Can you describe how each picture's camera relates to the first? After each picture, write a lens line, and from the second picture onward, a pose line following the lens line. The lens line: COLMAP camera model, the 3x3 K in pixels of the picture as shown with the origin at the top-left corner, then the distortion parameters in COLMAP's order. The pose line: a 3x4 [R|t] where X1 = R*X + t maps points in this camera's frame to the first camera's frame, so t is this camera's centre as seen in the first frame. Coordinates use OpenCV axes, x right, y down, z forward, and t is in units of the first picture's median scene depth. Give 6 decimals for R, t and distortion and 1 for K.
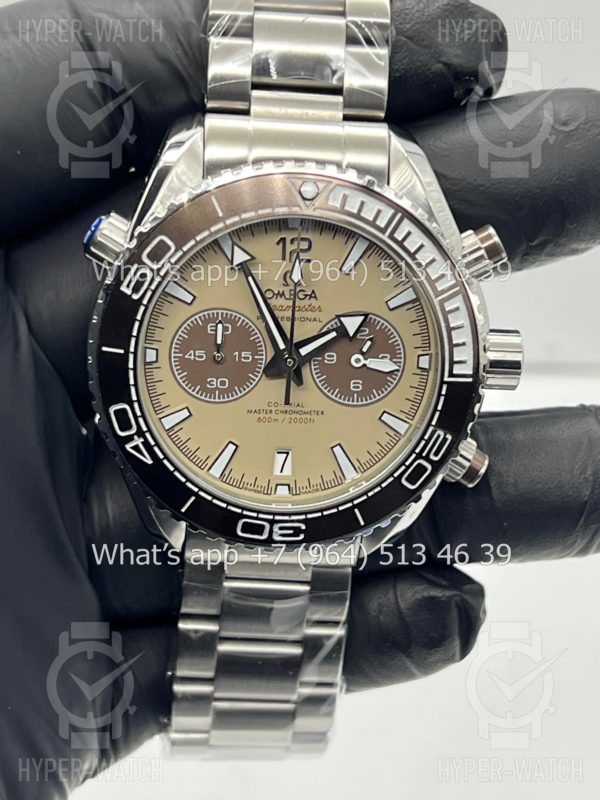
lens RADIAL K [[1802.5, 0, 300.0], [0, 1802.5, 400.0], [0, 0, 1]] dist [0.052444, 0.574110]
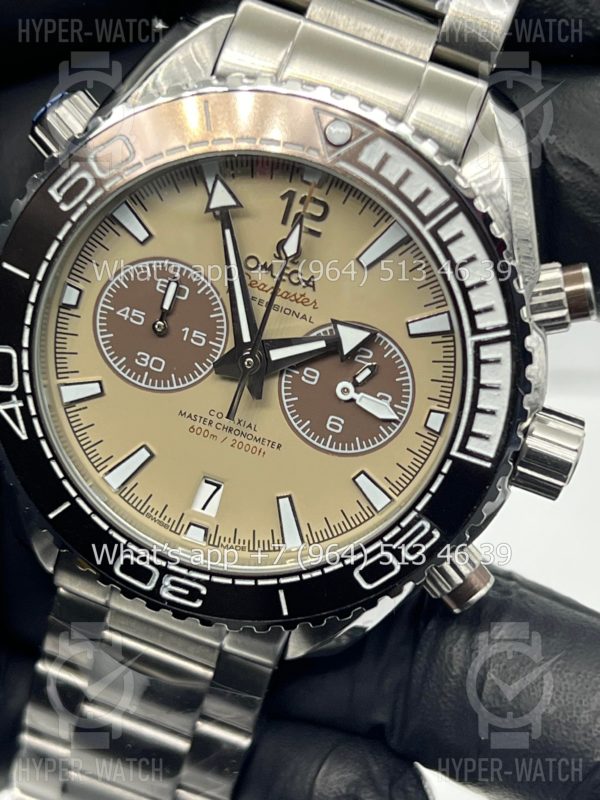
lens RADIAL K [[1802.5, 0, 300.0], [0, 1802.5, 400.0], [0, 0, 1]] dist [0.052444, 0.574110]
pose [[0.944442, 0.301426, -0.131041, 0.109442], [-0.305046, 0.952304, -0.008002, -0.007370], [0.122379, 0.047531, 0.991345, 0.299103]]
